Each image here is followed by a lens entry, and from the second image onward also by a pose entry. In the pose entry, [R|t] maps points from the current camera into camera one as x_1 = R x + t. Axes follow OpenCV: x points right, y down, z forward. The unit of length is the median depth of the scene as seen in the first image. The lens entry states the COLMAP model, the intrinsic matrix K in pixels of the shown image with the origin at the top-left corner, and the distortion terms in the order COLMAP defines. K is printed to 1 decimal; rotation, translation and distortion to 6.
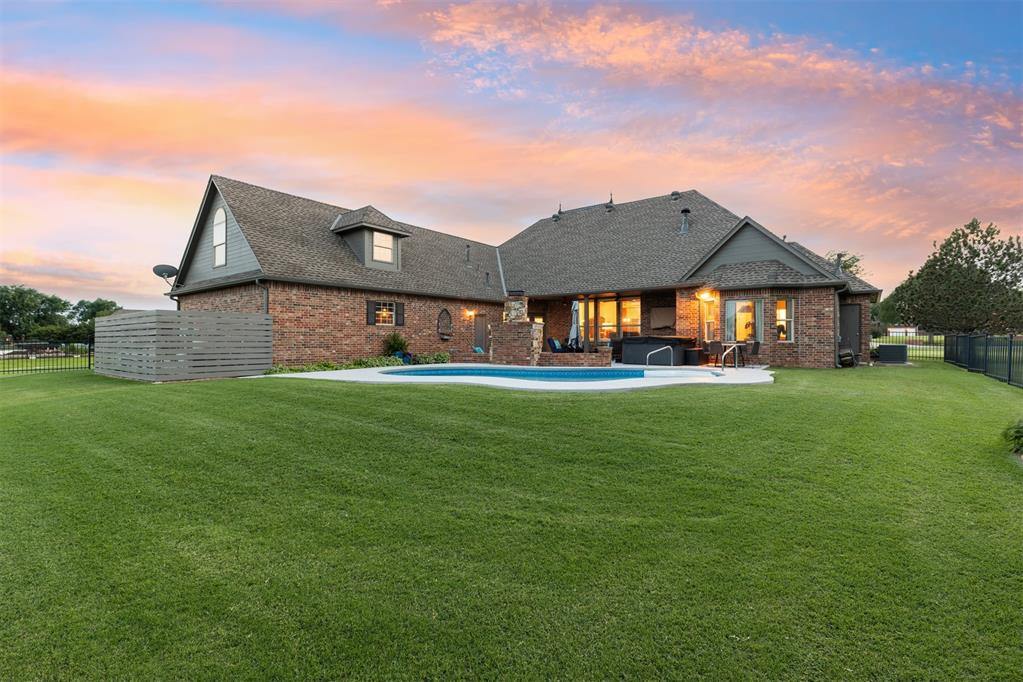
lens RADIAL K [[460.8, 0, 511.5], [0, 460.8, 341.0], [0, 0, 1]] dist [0.001477, -0.000145]
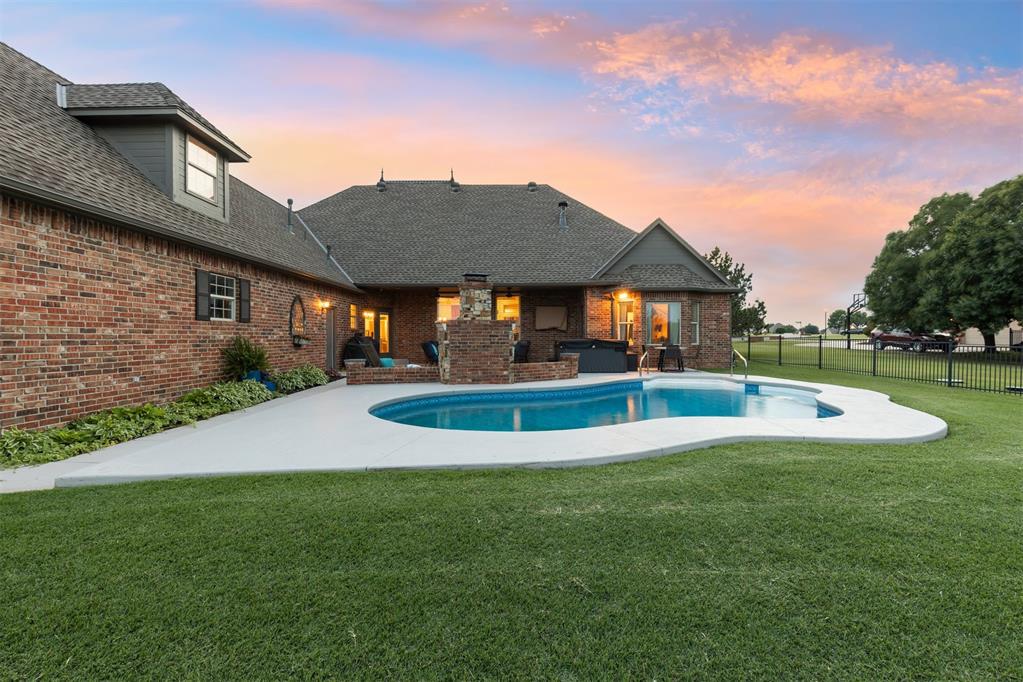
lens RADIAL K [[460.8, 0, 511.5], [0, 460.8, 341.0], [0, 0, 1]] dist [0.001477, -0.000145]
pose [[0.789796, -0.008423, 0.613312, -0.326032], [0.007367, 0.999964, 0.004246, -0.011369], [-0.613326, 0.001165, 0.789829, 0.380906]]
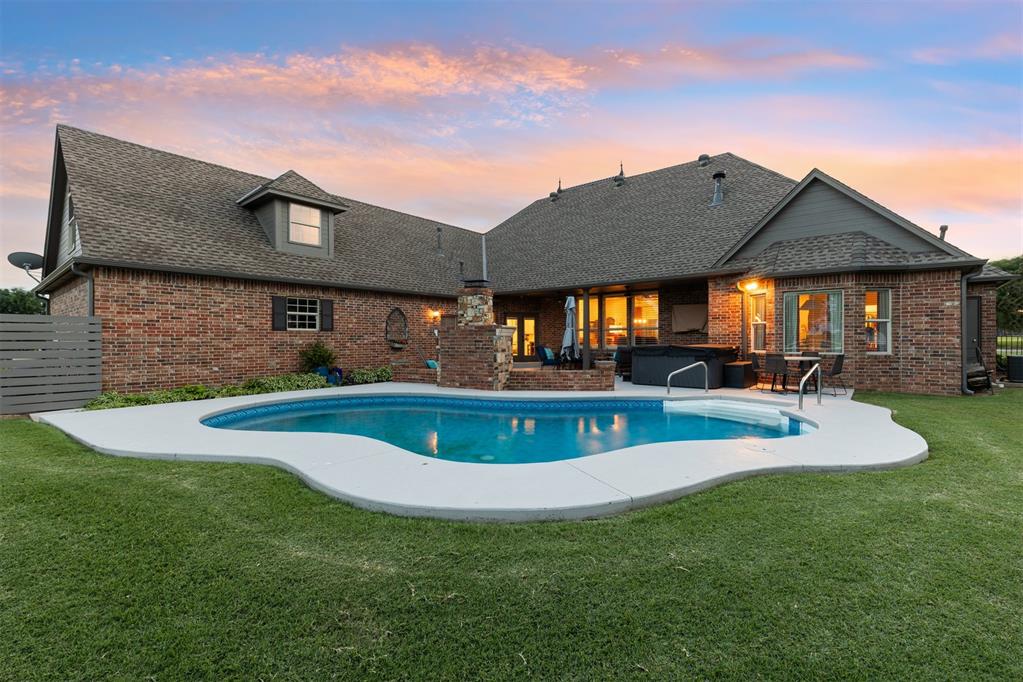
lens RADIAL K [[460.8, 0, 511.5], [0, 460.8, 341.0], [0, 0, 1]] dist [0.001477, -0.000145]
pose [[0.999198, -0.003475, -0.039885, 0.081201], [0.003374, 0.999991, -0.002613, -0.014328], [0.039894, 0.002476, 0.999201, 0.277387]]
